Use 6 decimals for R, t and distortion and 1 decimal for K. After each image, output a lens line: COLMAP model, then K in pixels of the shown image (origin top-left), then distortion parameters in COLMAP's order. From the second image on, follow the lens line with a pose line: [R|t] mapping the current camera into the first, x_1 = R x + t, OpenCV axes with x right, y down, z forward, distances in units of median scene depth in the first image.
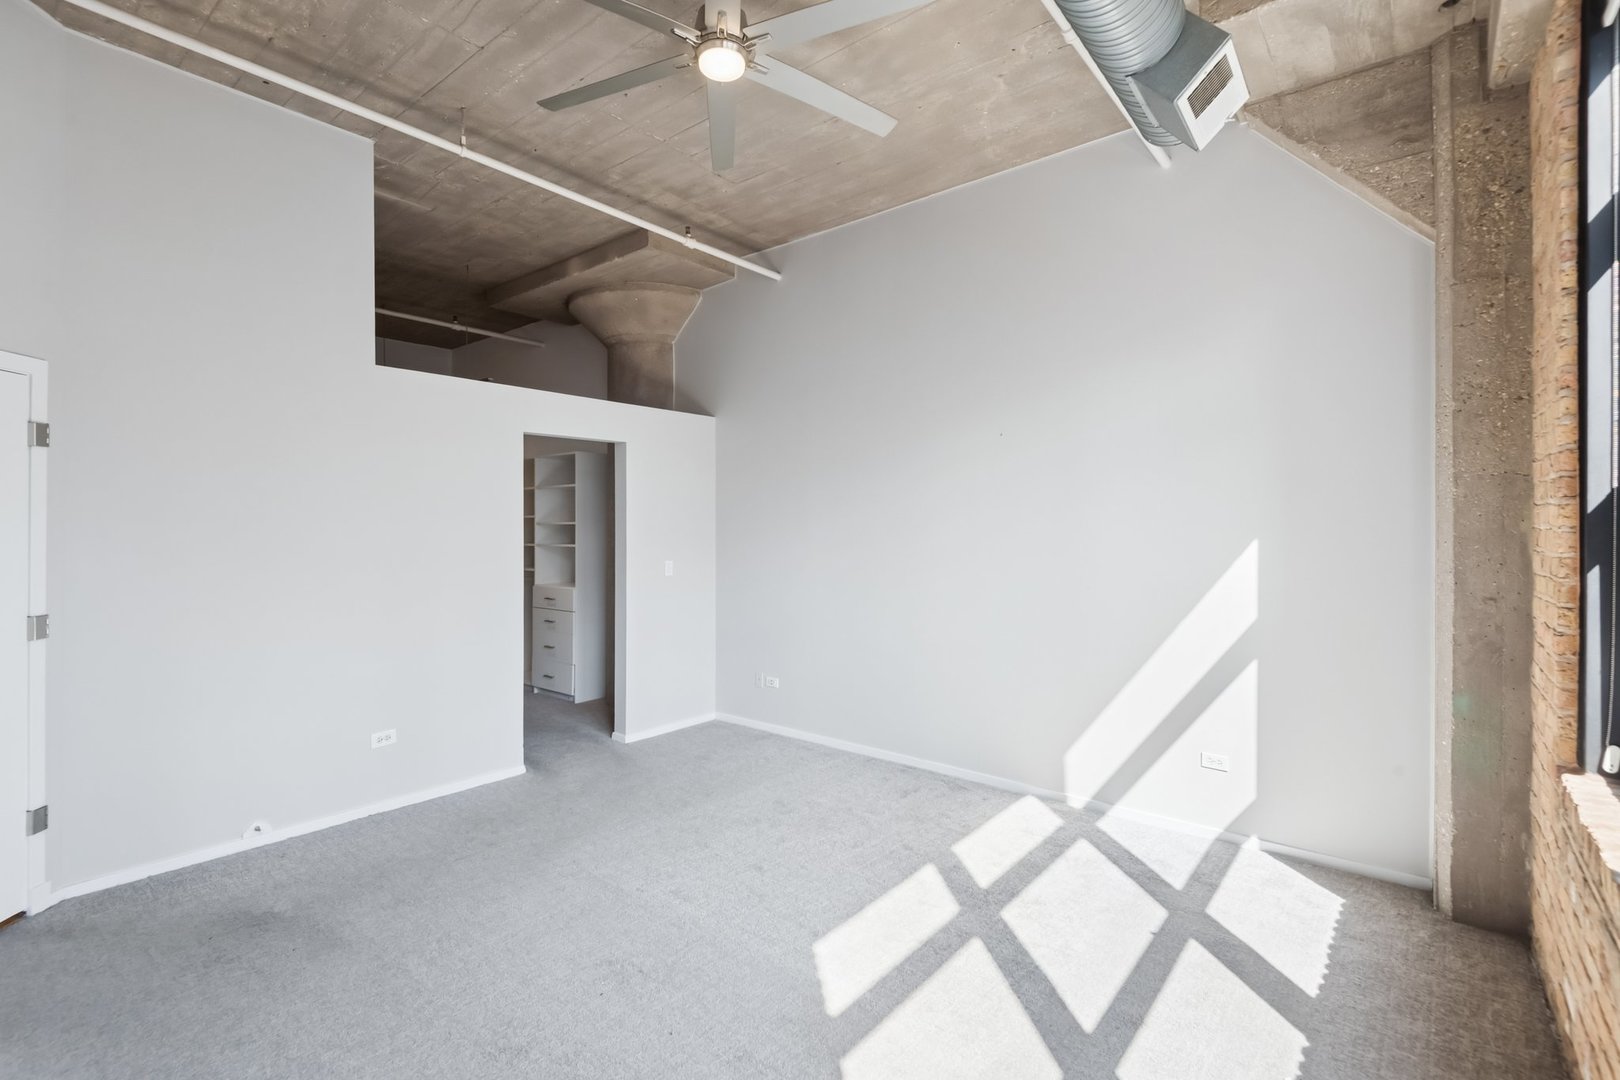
lens RADIAL K [[745.1, 0, 788.9], [0, 745.1, 517.5], [0, 0, 1]] dist [0.000799, -0.008536]
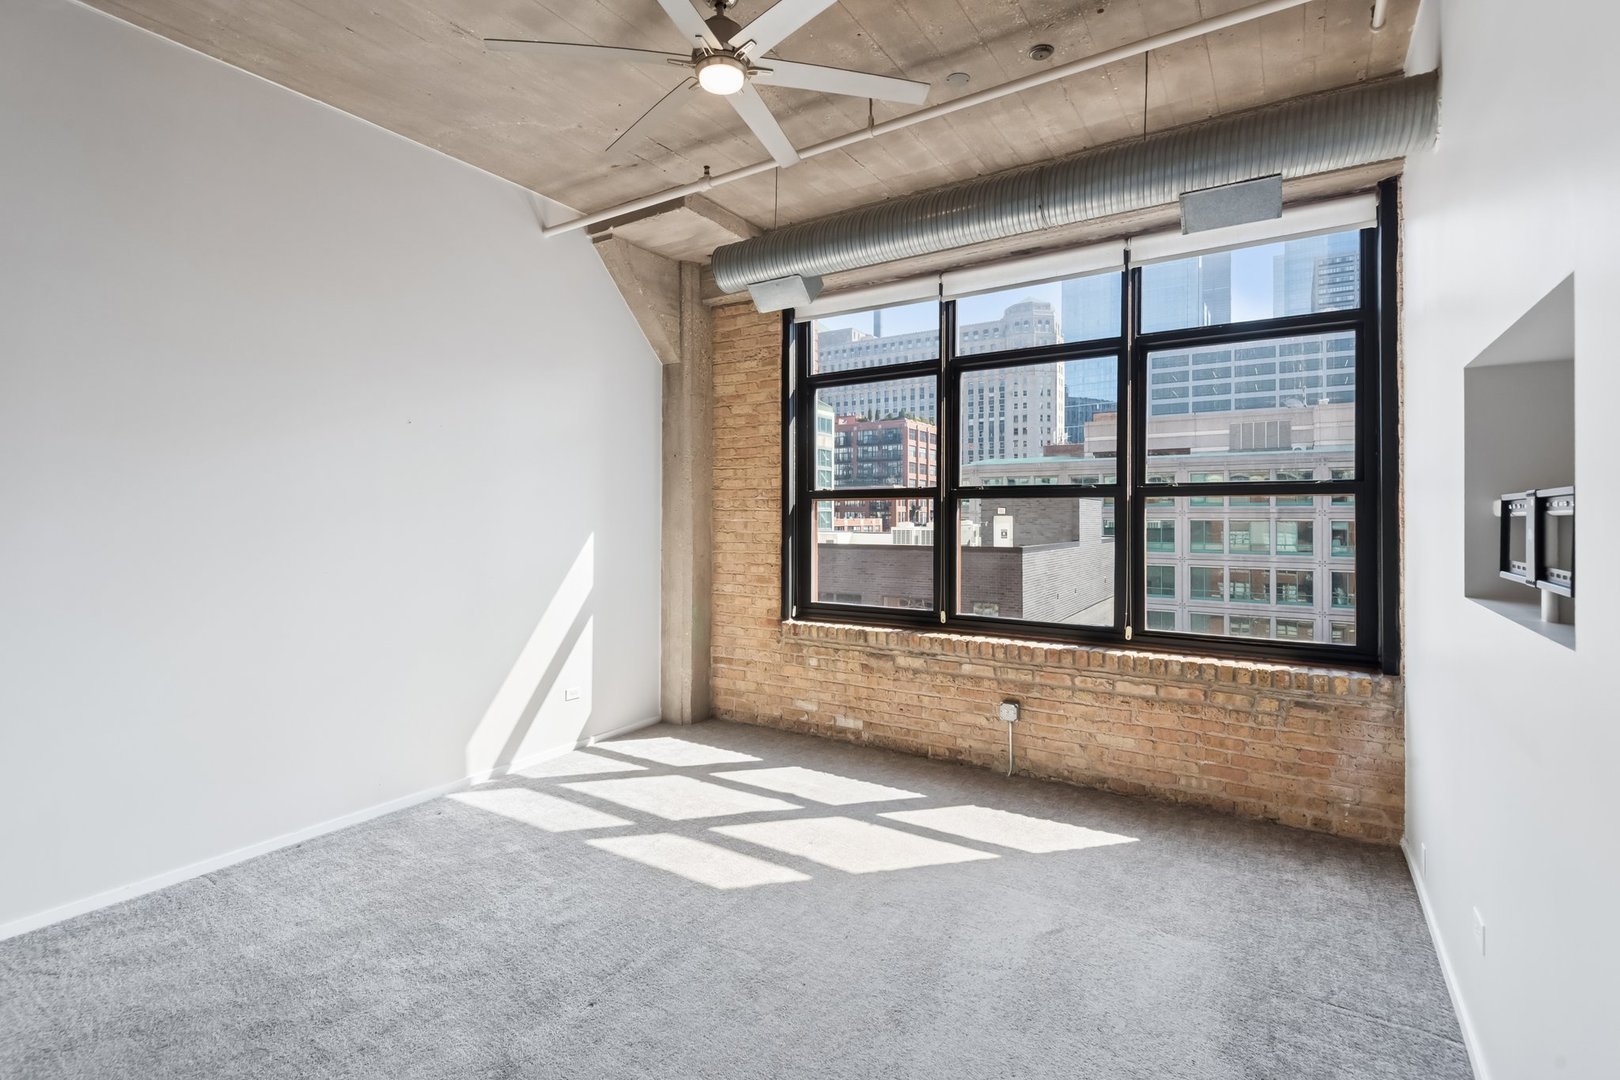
lens RADIAL K [[761.1, 0, 788.4], [0, 761.1, 512.7], [0, 0, 1]] dist [0.030670, -0.000528]
pose [[-0.120369, 0.003899, 0.992722, -0.880285], [-0.003532, 0.999984, -0.004356, 0.000642], [-0.992723, -0.004031, -0.120354, 0.789464]]
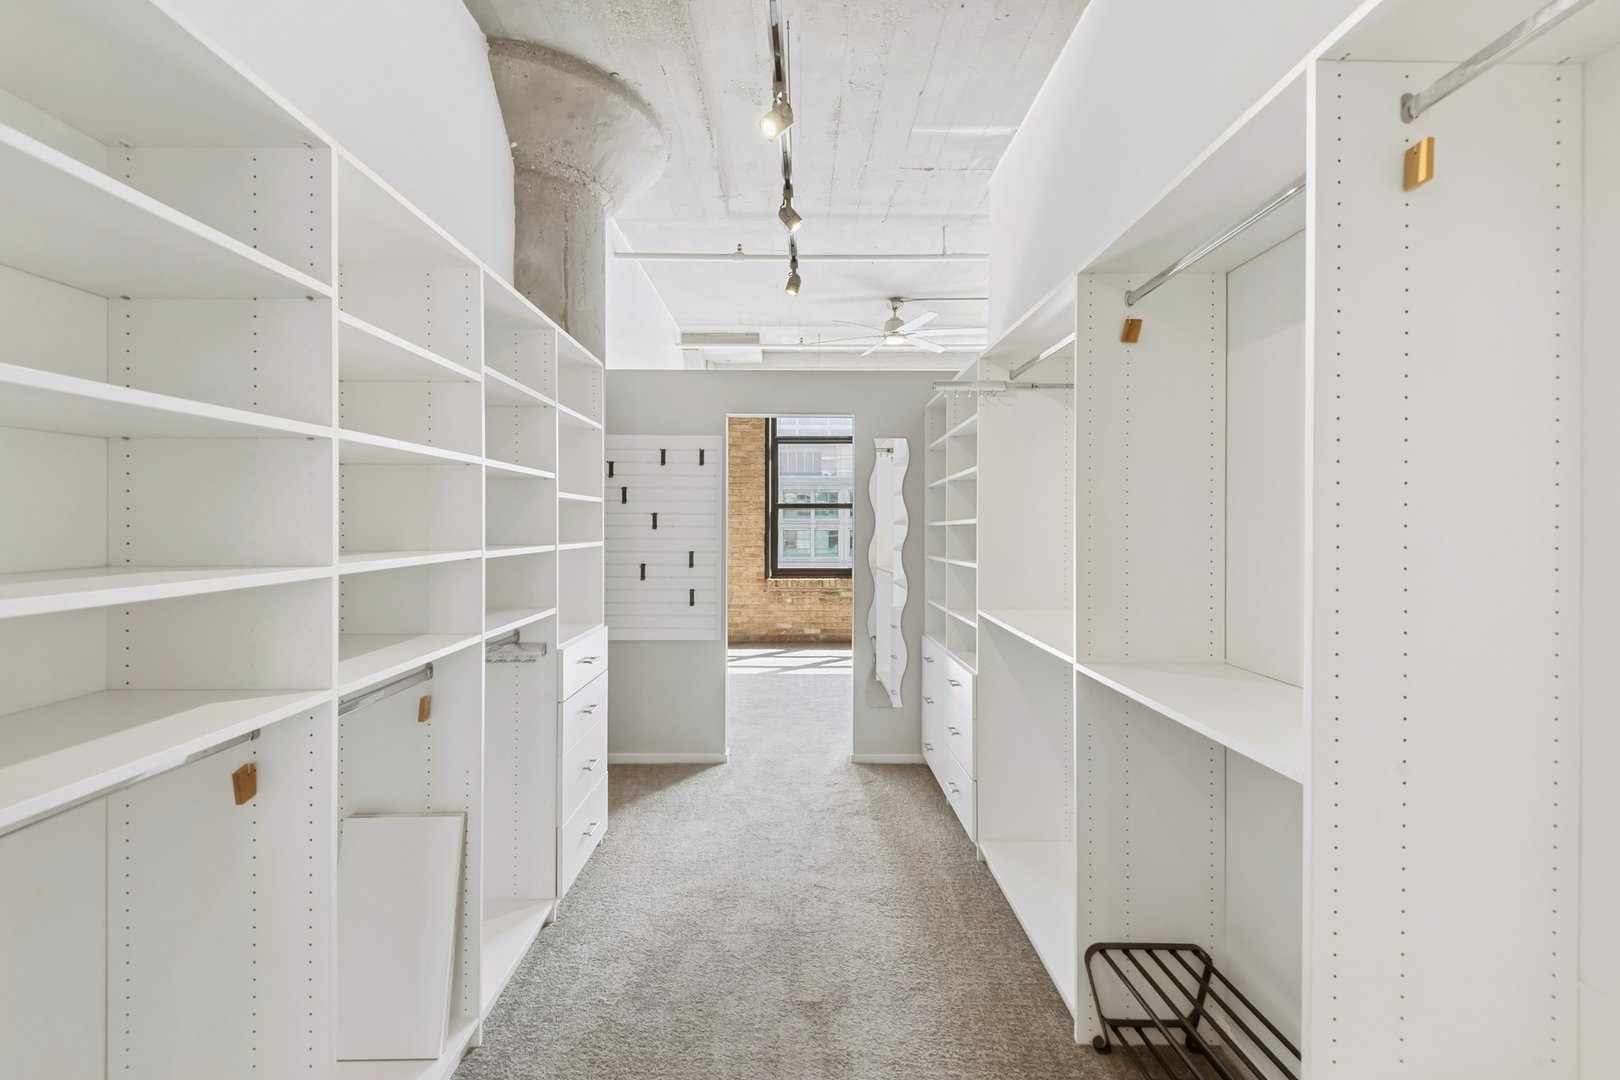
lens RADIAL K [[740.1, 0, 801.6], [0, 740.1, 534.8], [0, 0, 1]] dist [0.044086, -0.026279]
pose [[-0.638174, -0.009278, 0.769836, -1.404468], [-0.004339, 0.999955, 0.008455, 0.036499], [-0.769880, 0.002055, -0.638186, 2.160808]]
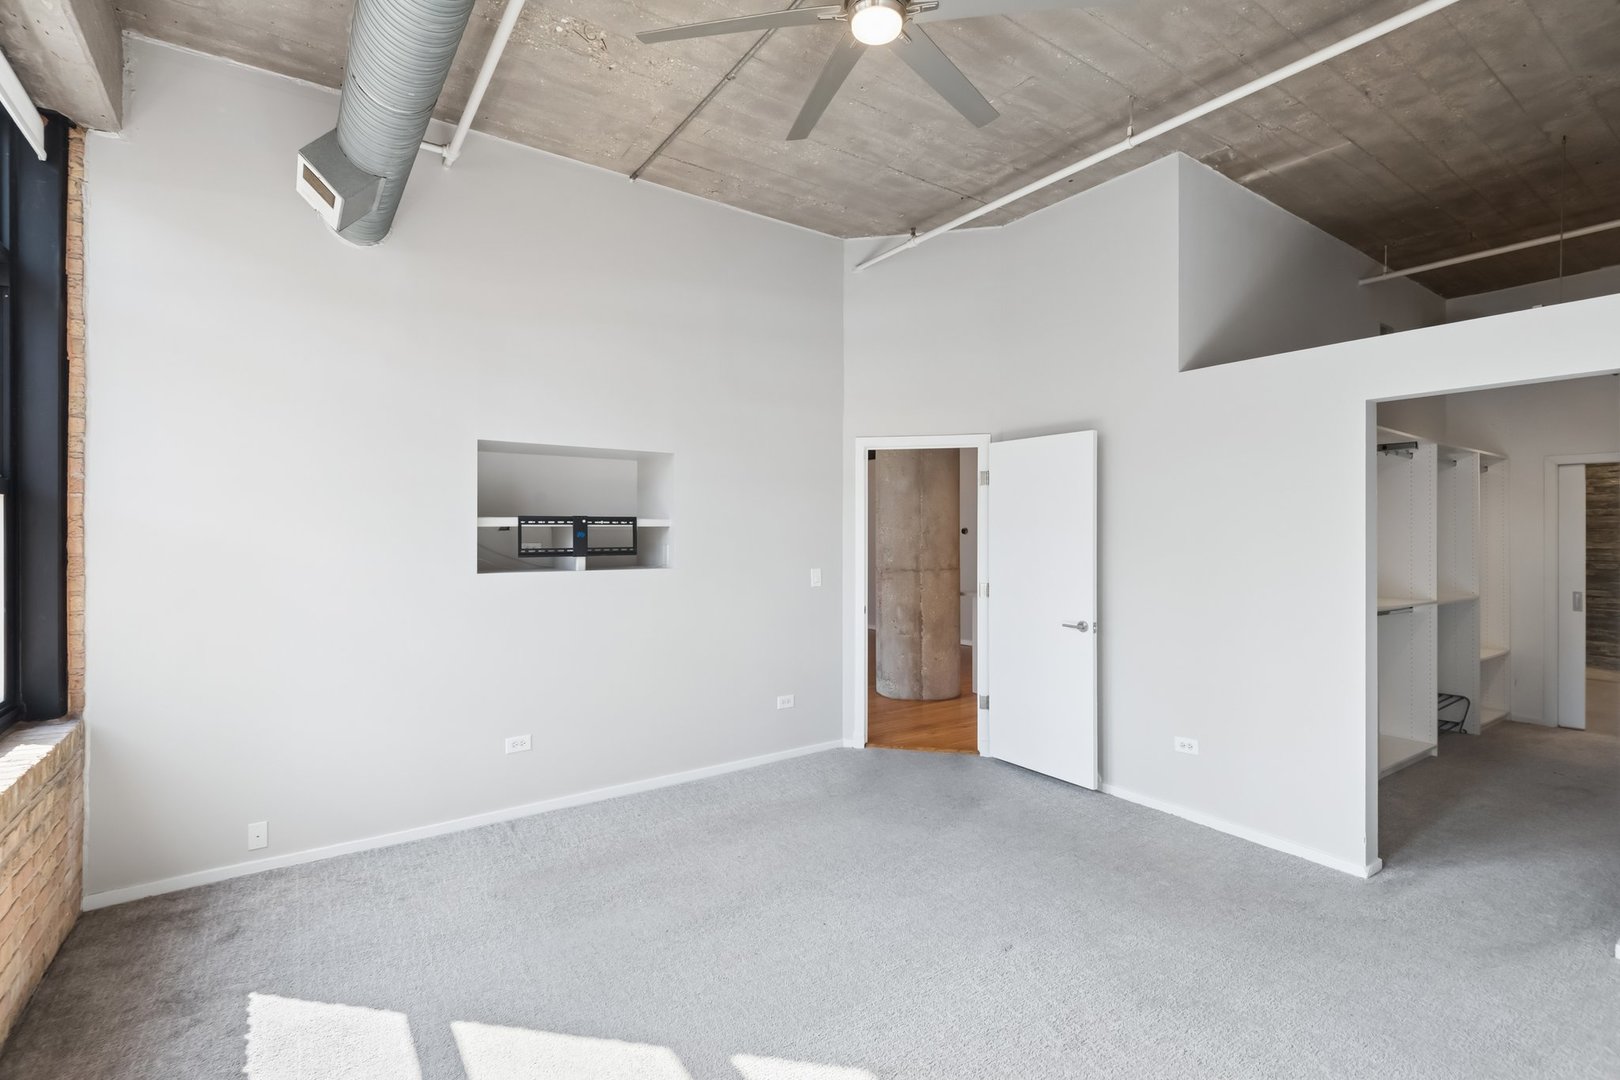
lens RADIAL K [[722.5, 0, 810.0], [0, 722.5, 529.2], [0, 0, 1]] dist [0.017963, -0.000070]
pose [[-0.248582, -0.000696, -0.968610, 0.597232], [0.004301, 0.999989, -0.001822, 0.007424], [0.968601, -0.004619, -0.248577, 0.860750]]
